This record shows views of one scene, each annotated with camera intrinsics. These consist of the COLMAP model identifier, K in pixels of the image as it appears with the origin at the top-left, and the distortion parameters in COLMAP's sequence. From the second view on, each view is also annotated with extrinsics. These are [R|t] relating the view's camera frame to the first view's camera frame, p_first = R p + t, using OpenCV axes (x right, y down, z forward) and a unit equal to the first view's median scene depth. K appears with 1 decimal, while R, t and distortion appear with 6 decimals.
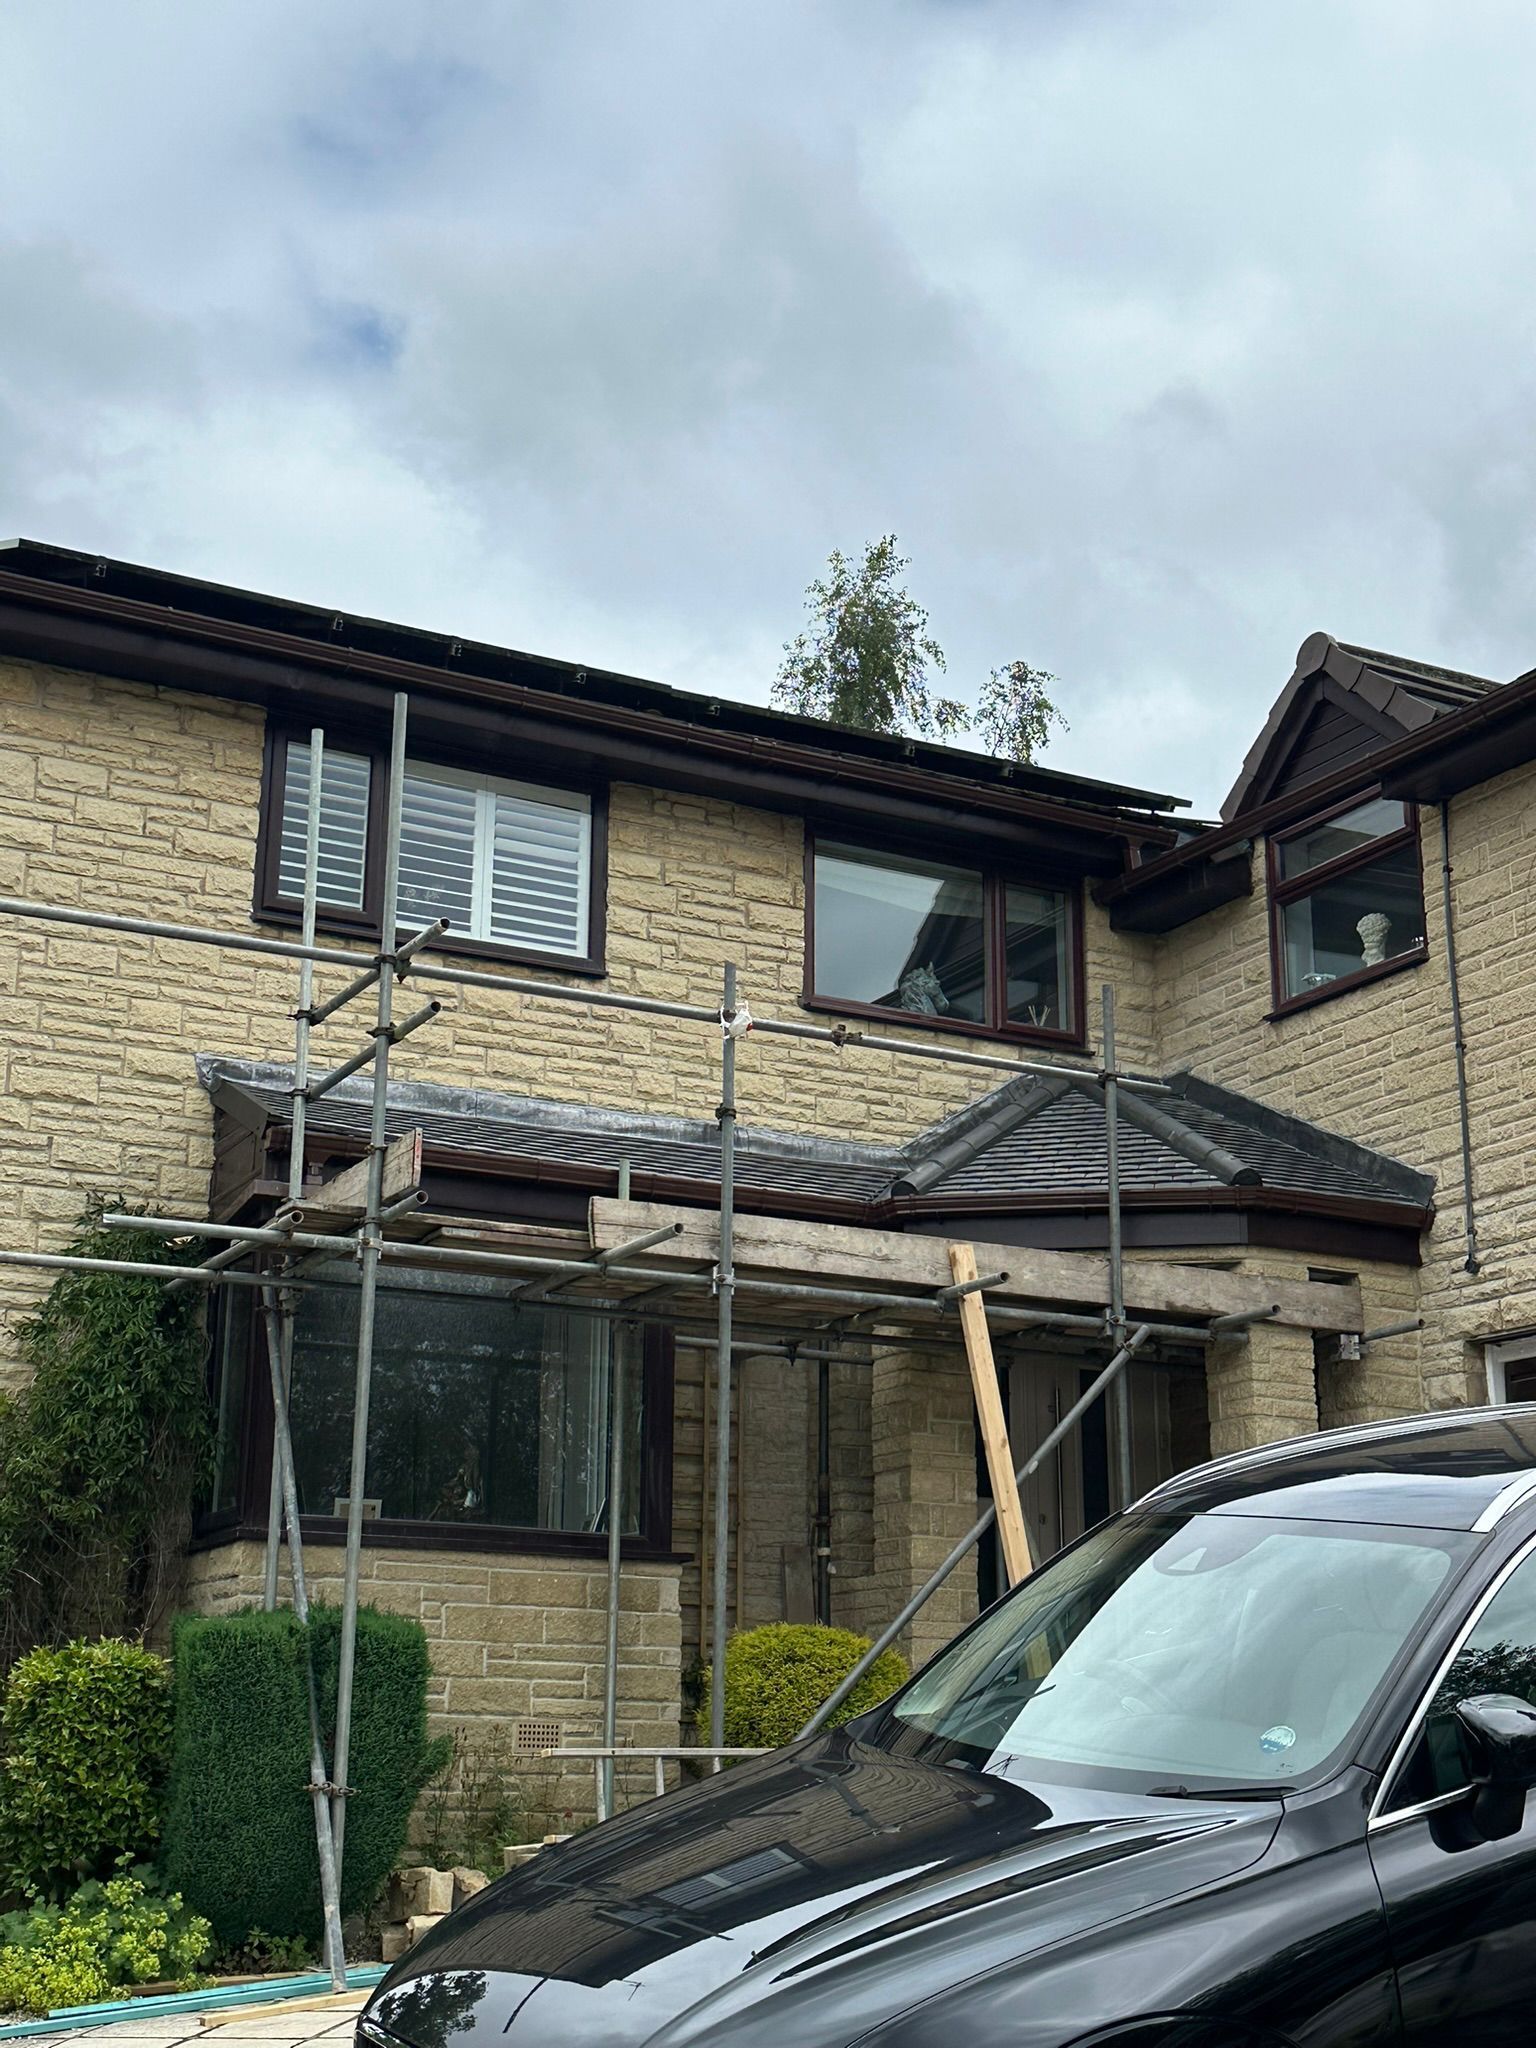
lens RADIAL K [[2555.9, 0, 772.4], [0, 2555.9, 1036.0], [0, 0, 1]] dist [0.144117, 0.000000]
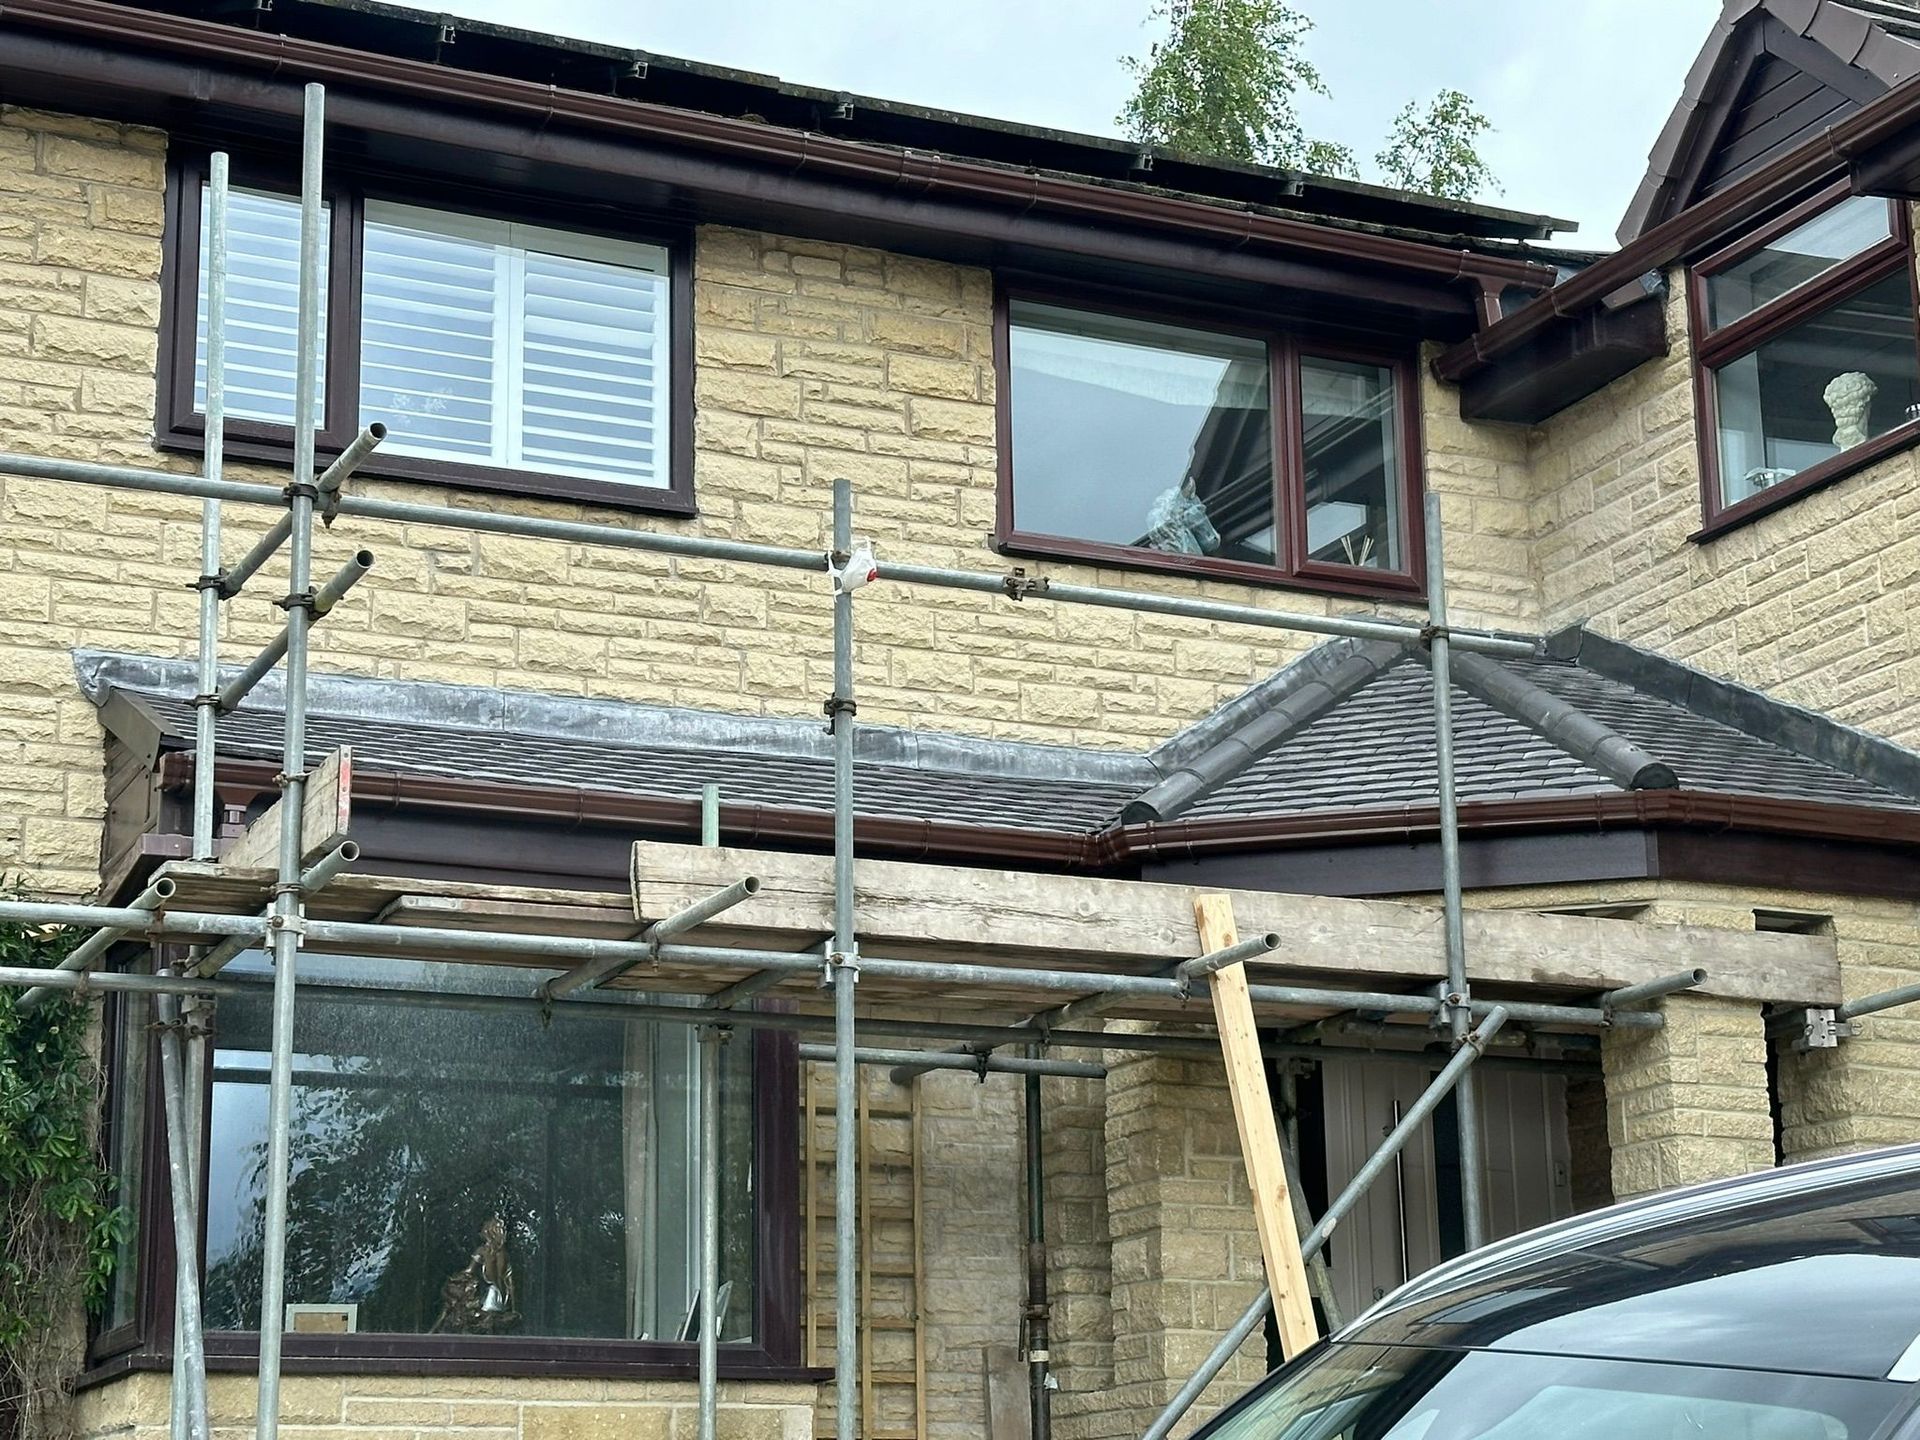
lens RADIAL K [[3462.4, 0, 957.9], [0, 3462.4, 712.6], [0, 0, 1]] dist [0.168029, 0.000000]
pose [[0.998252, -0.036929, -0.046141, 0.044656], [0.038145, 0.998940, 0.025755, 0.007930], [0.045141, -0.027470, 0.998603, 0.090738]]
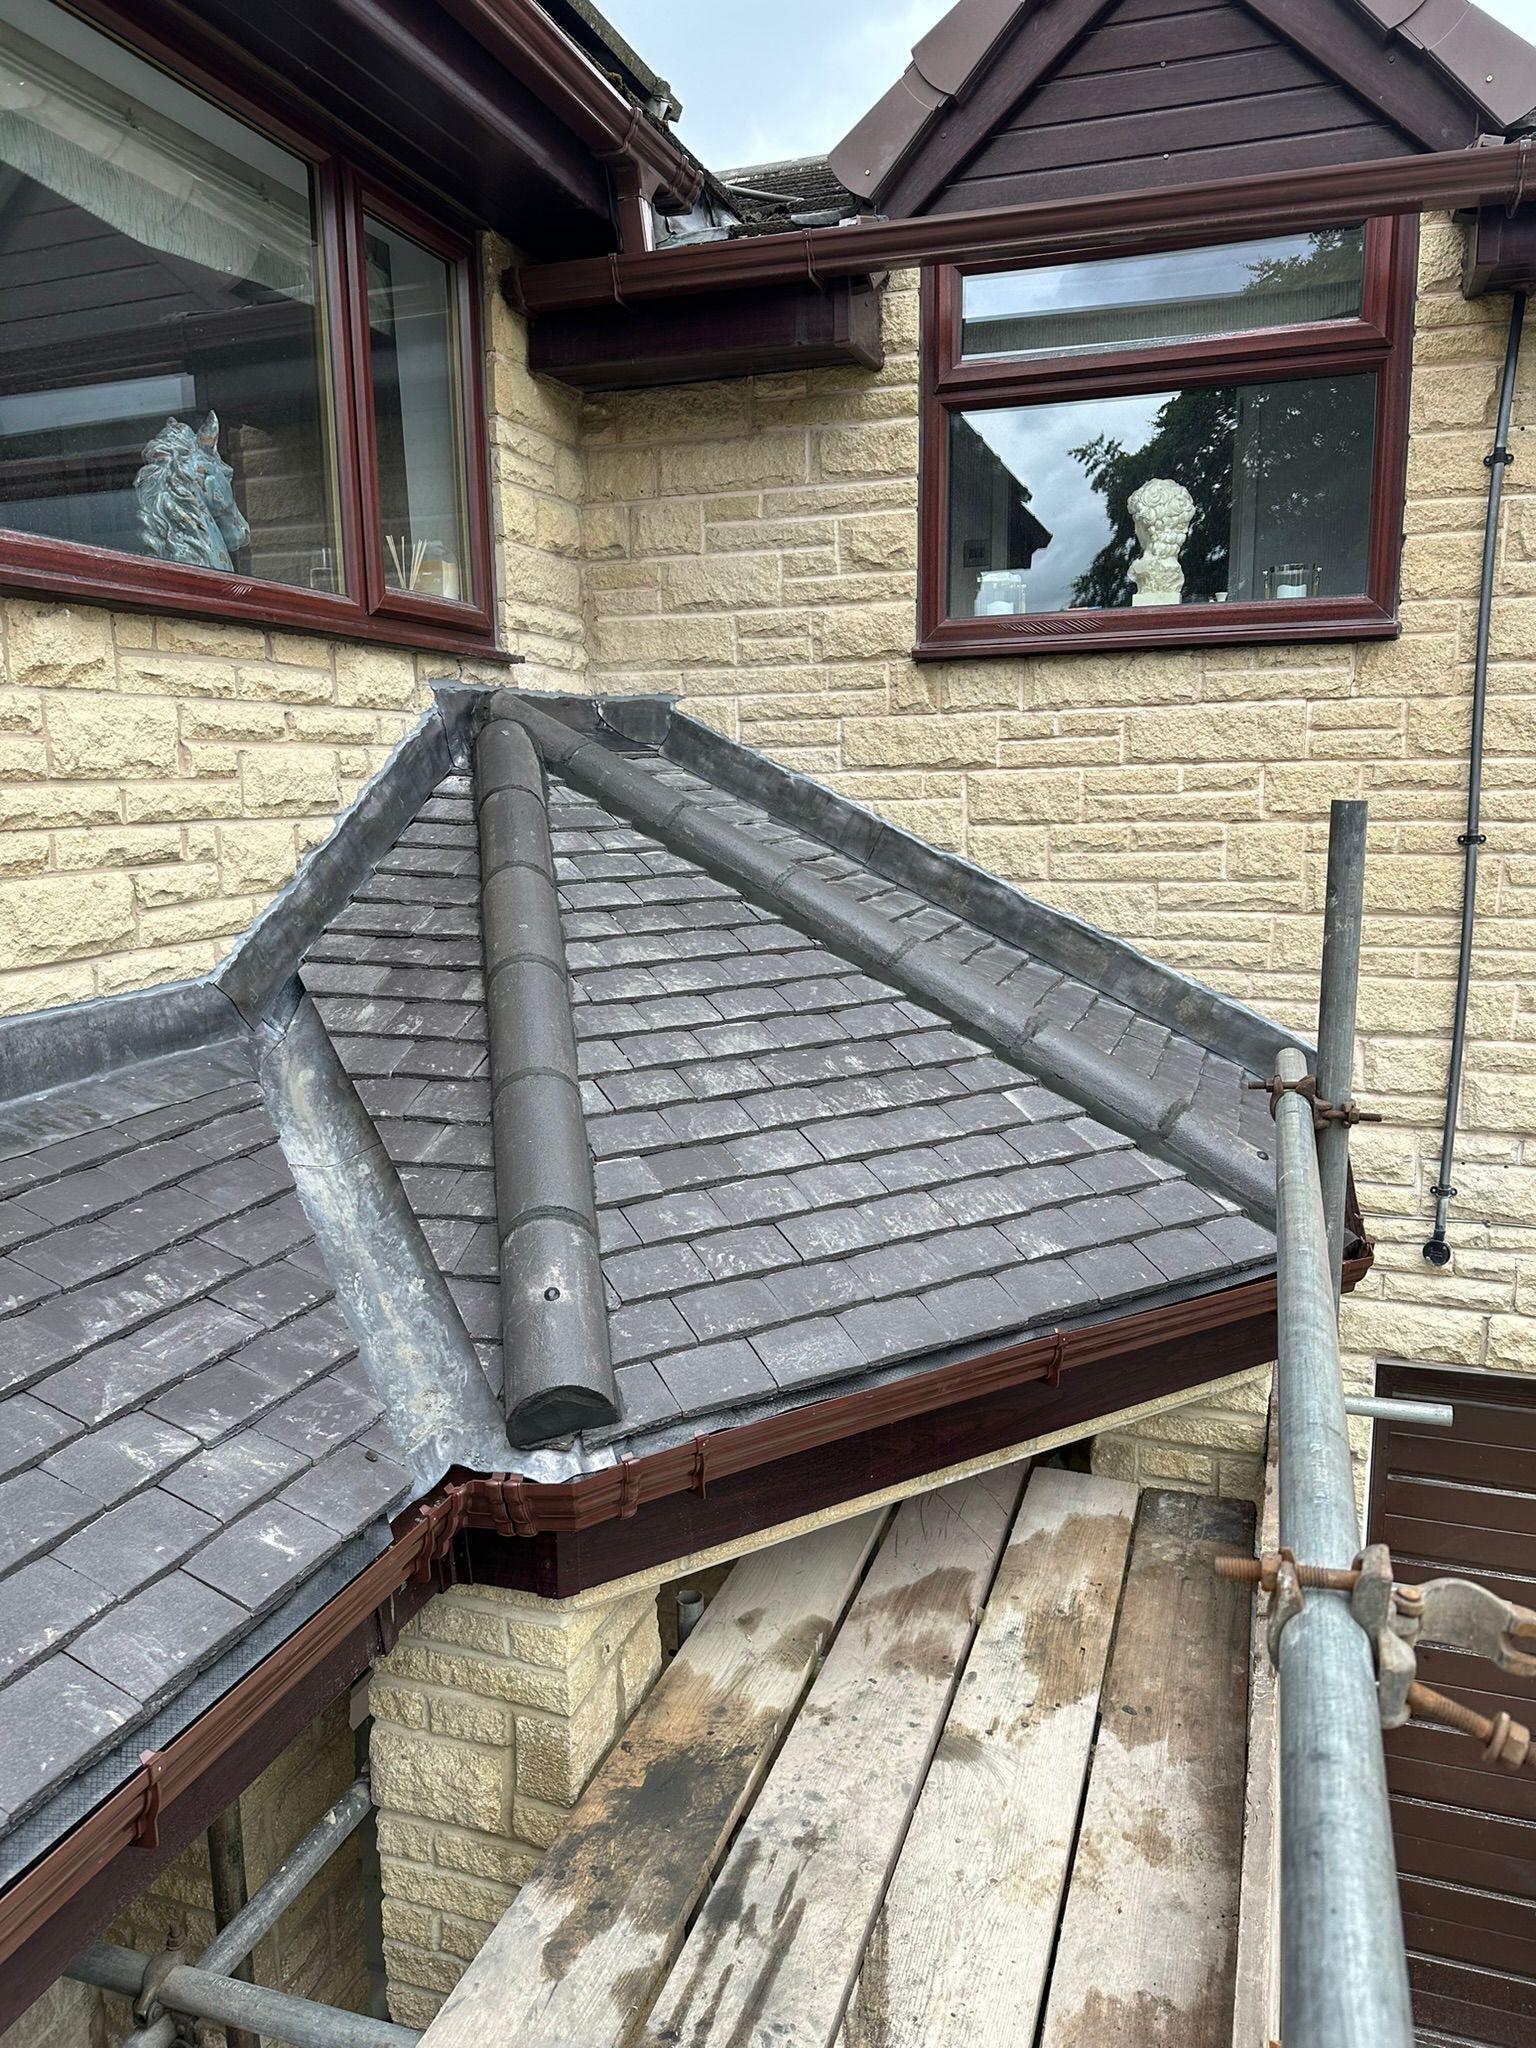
lens RADIAL K [[1435.3, 0, 768.1], [0, 1435.3, 1030.7], [0, 0, 1]] dist [0.049322, -0.062298]
pose [[0.726940, -0.138909, 0.672505, -0.035862], [-0.173014, 0.910685, 0.375124, -0.043753], [-0.664548, -0.389046, 0.637980, 0.859362]]
